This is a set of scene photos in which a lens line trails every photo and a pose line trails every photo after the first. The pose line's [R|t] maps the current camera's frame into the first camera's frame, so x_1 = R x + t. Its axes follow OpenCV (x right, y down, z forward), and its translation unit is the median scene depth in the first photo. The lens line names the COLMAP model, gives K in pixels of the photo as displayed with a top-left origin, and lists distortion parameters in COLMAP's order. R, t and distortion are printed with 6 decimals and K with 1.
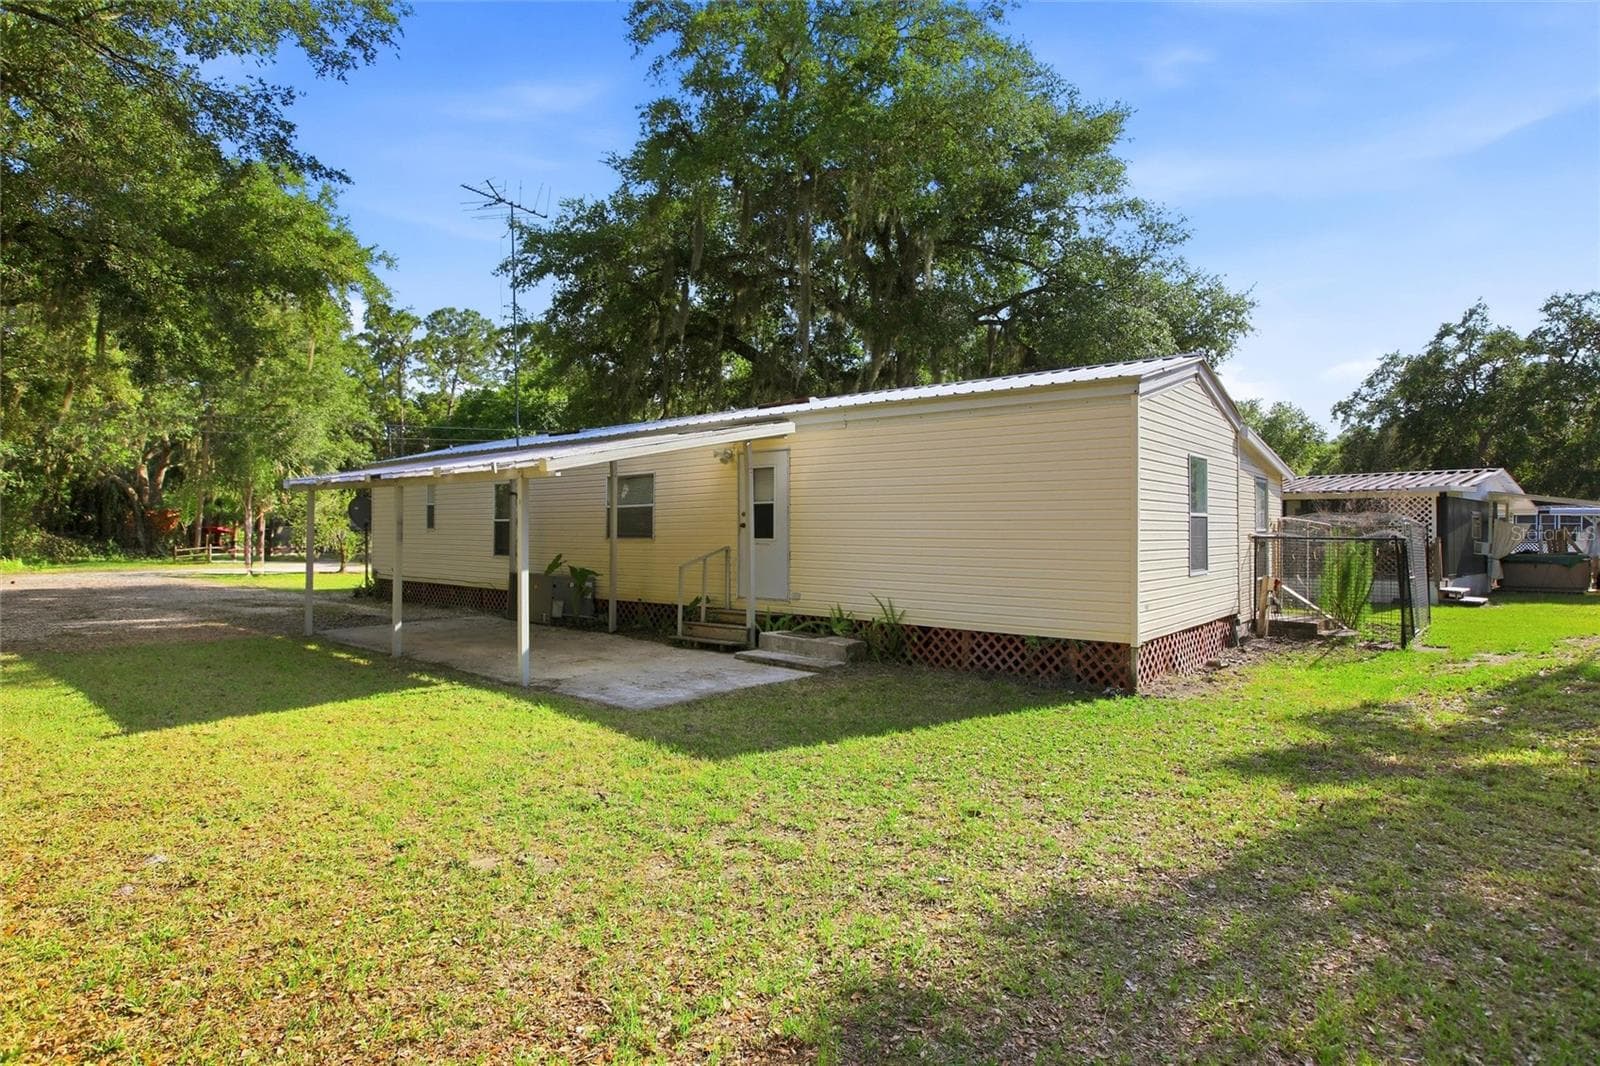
lens RADIAL K [[834.7, 0, 800.0], [0, 834.7, 533.0], [0, 0, 1]] dist [-0.048115, 0.027700]
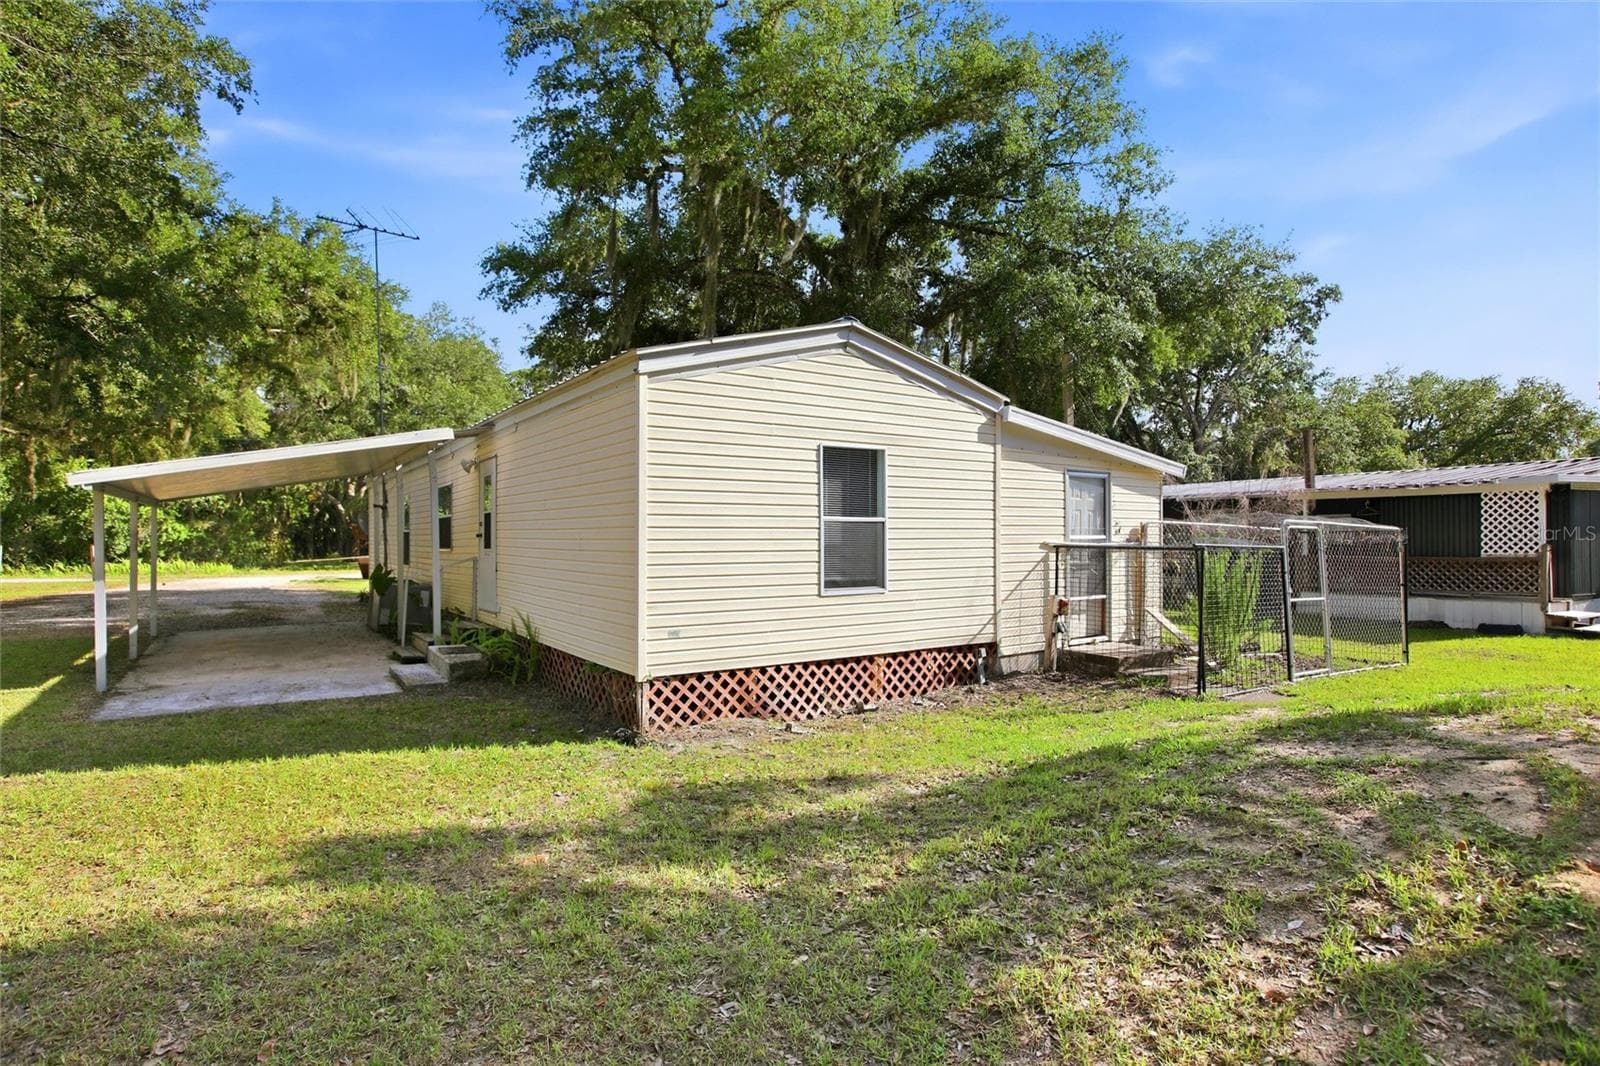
lens RADIAL K [[834.7, 0, 800.0], [0, 834.7, 533.0], [0, 0, 1]] dist [-0.048115, 0.027700]
pose [[0.966027, -0.007994, -0.258319, 0.413965], [0.005129, 0.999918, -0.011763, 0.000257], [0.258392, 0.010038, 0.965988, 0.131831]]
